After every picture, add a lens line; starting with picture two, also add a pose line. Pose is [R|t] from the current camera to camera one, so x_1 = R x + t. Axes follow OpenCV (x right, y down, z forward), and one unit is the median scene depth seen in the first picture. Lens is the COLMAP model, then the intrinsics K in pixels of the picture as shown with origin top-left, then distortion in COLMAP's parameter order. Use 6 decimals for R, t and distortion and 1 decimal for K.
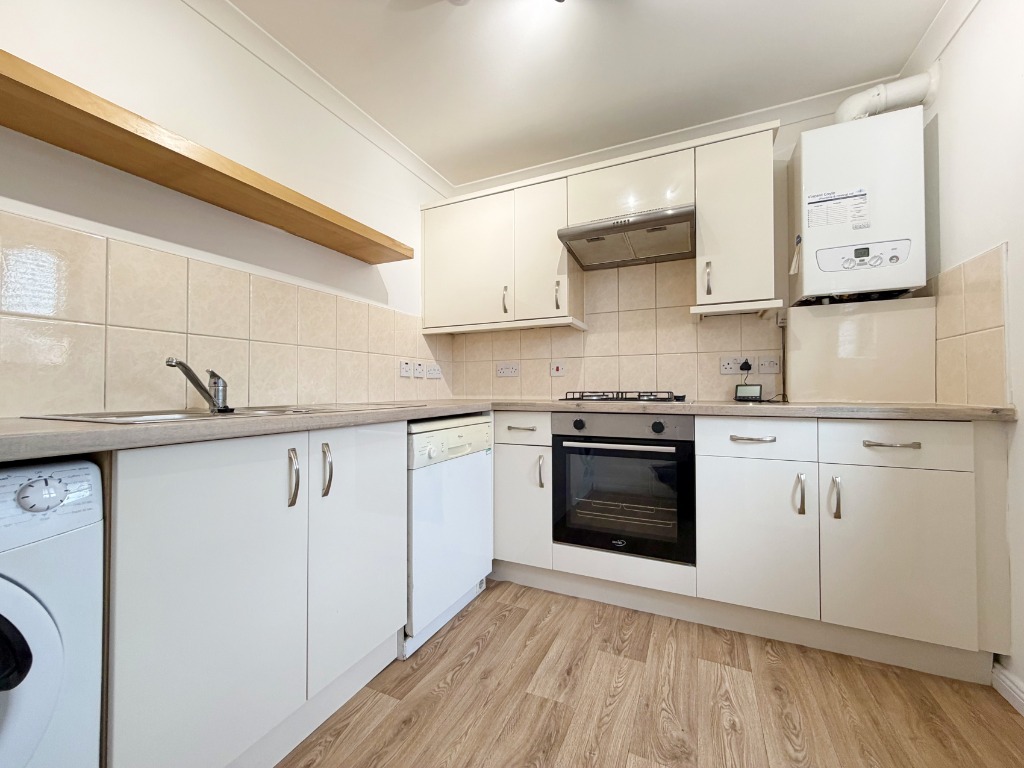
lens RADIAL K [[401.2, 0, 512.5], [0, 401.2, 386.1], [0, 0, 1]] dist [0.001043, -0.000901]
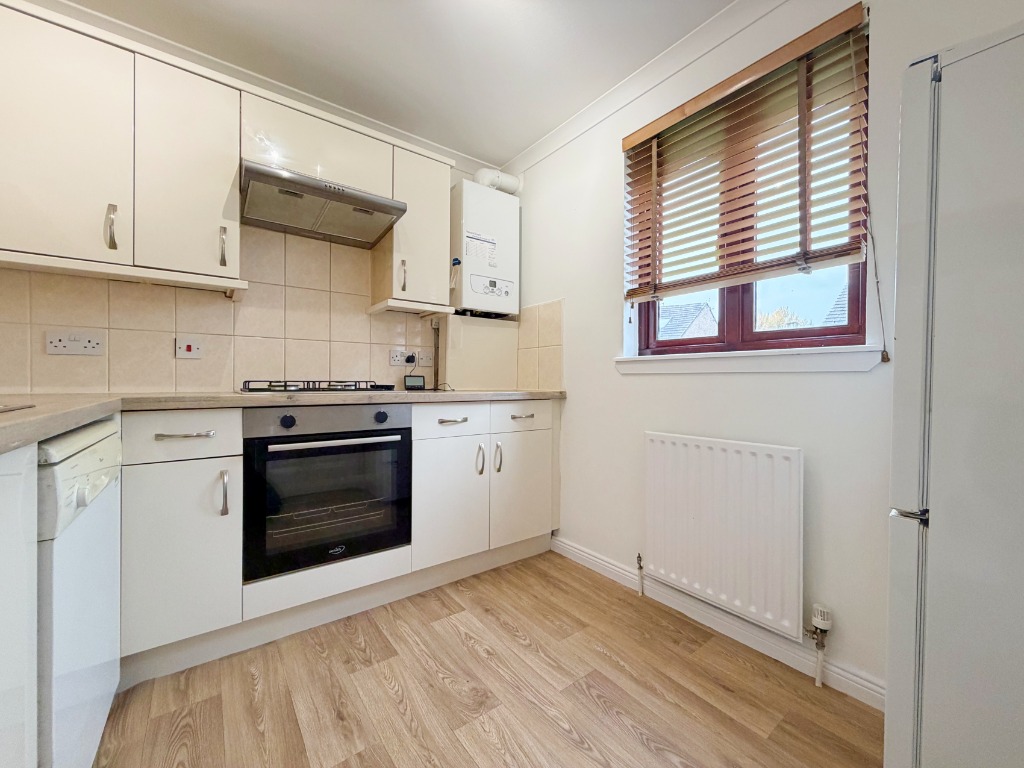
lens RADIAL K [[401.2, 0, 510.3], [0, 401.2, 385.2], [0, 0, 1]] dist [0.001043, -0.000901]
pose [[0.487953, -0.002596, 0.872866, -0.340054], [-0.014135, 0.999841, 0.010875, 0.009347], [-0.872755, -0.017644, 0.487839, 0.247730]]
